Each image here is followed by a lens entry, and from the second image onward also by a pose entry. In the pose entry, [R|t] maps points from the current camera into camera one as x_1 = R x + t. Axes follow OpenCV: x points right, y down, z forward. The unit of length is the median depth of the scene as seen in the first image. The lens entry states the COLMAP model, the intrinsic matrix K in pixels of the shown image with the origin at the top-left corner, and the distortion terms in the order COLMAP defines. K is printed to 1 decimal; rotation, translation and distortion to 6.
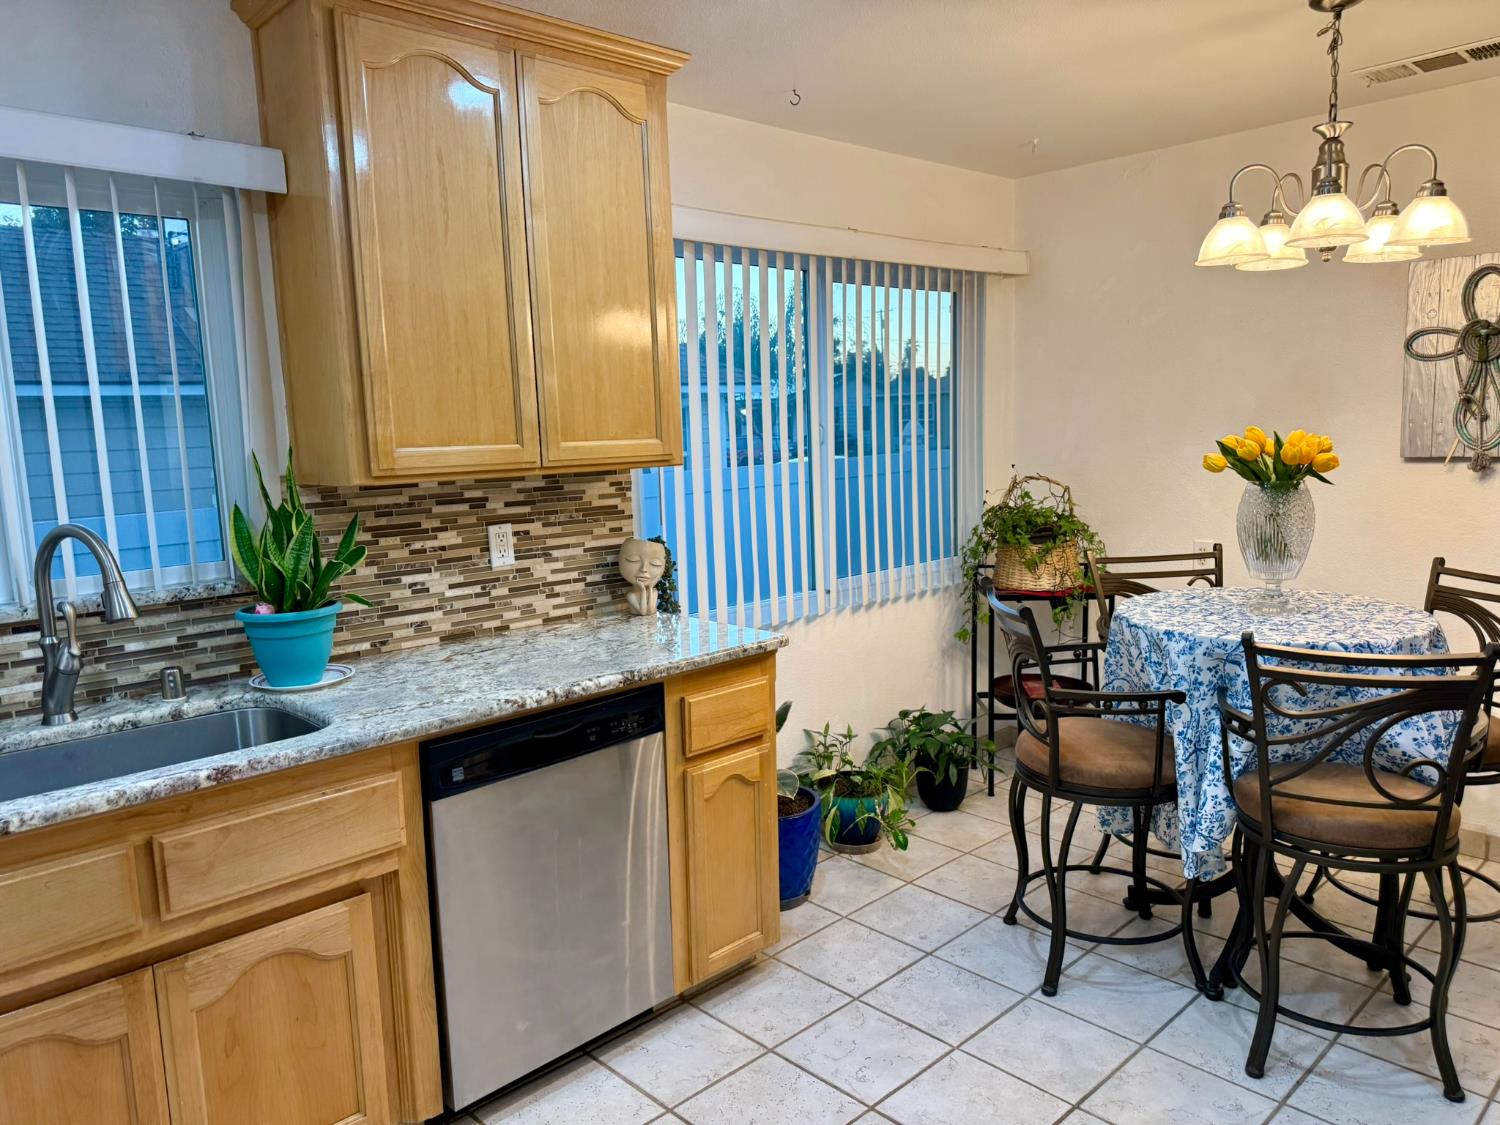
lens RADIAL K [[1085.7, 0, 748.3], [0, 1085.7, 571.8], [0, 0, 1]] dist [0.084783, -0.090895]
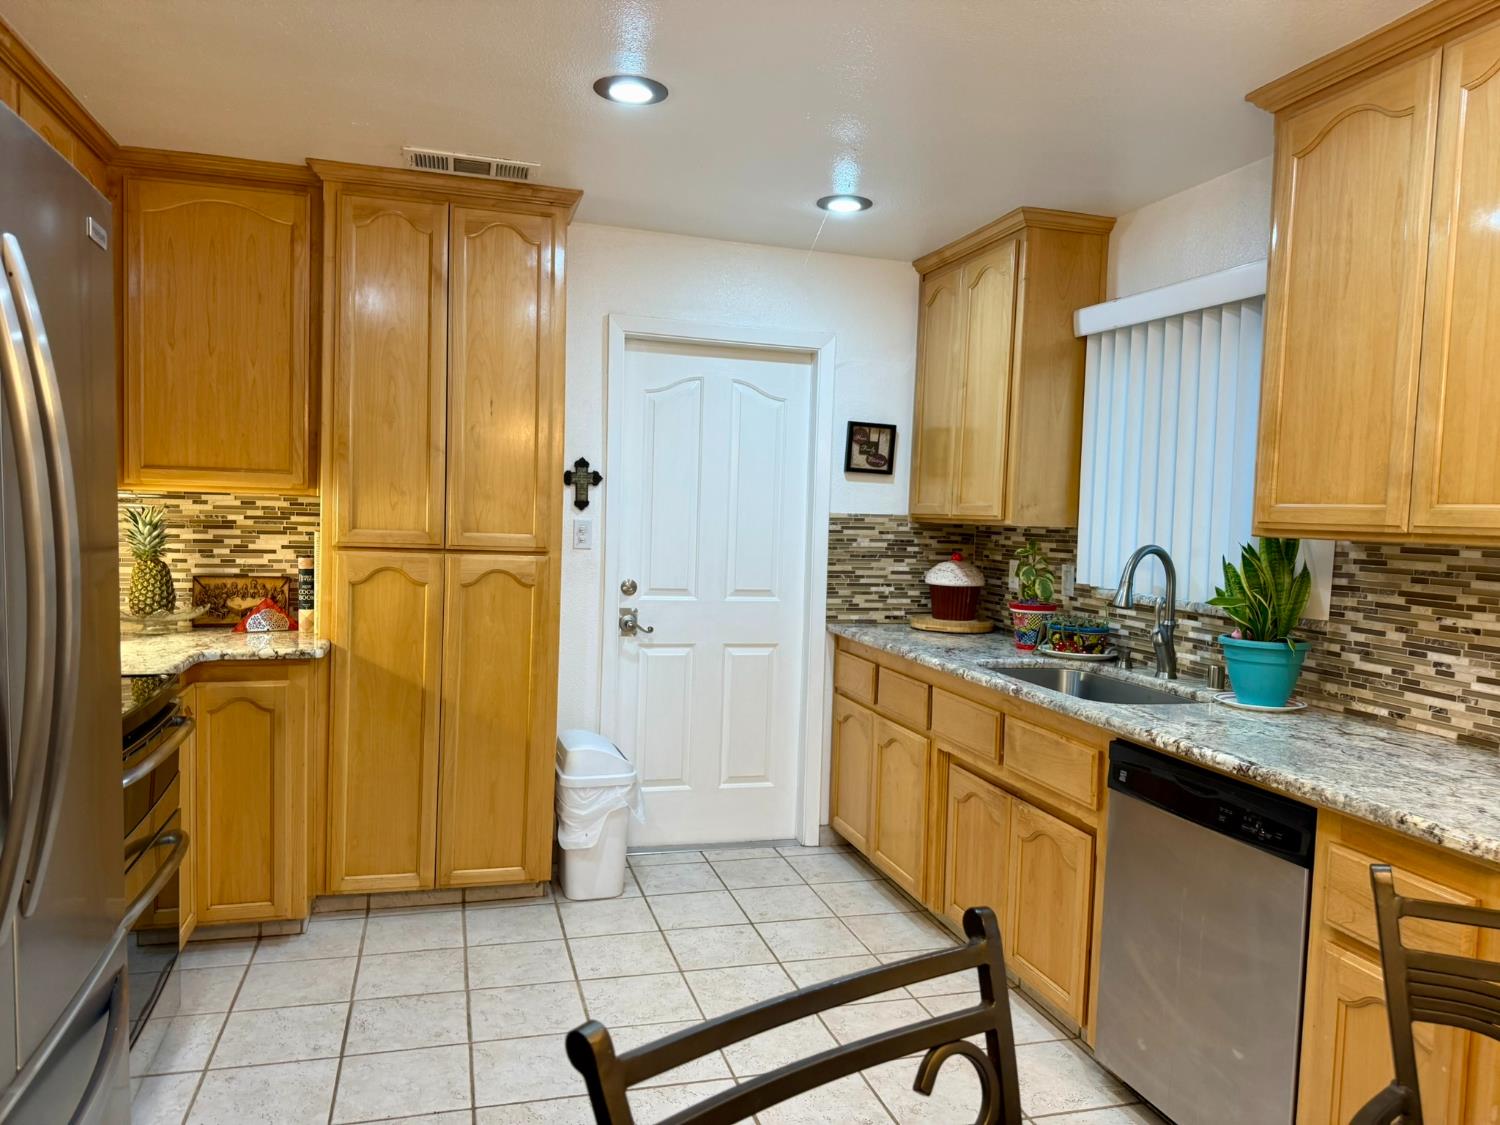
lens RADIAL K [[1085.7, 0, 760.9], [0, 1085.7, 563.1], [0, 0, 1]] dist [0.084783, -0.090895]
pose [[-0.475712, 0.054809, -0.877892, 0.750278], [-0.143354, 0.979882, 0.138857, -0.116208], [0.867841, 0.191905, -0.458285, 0.933822]]
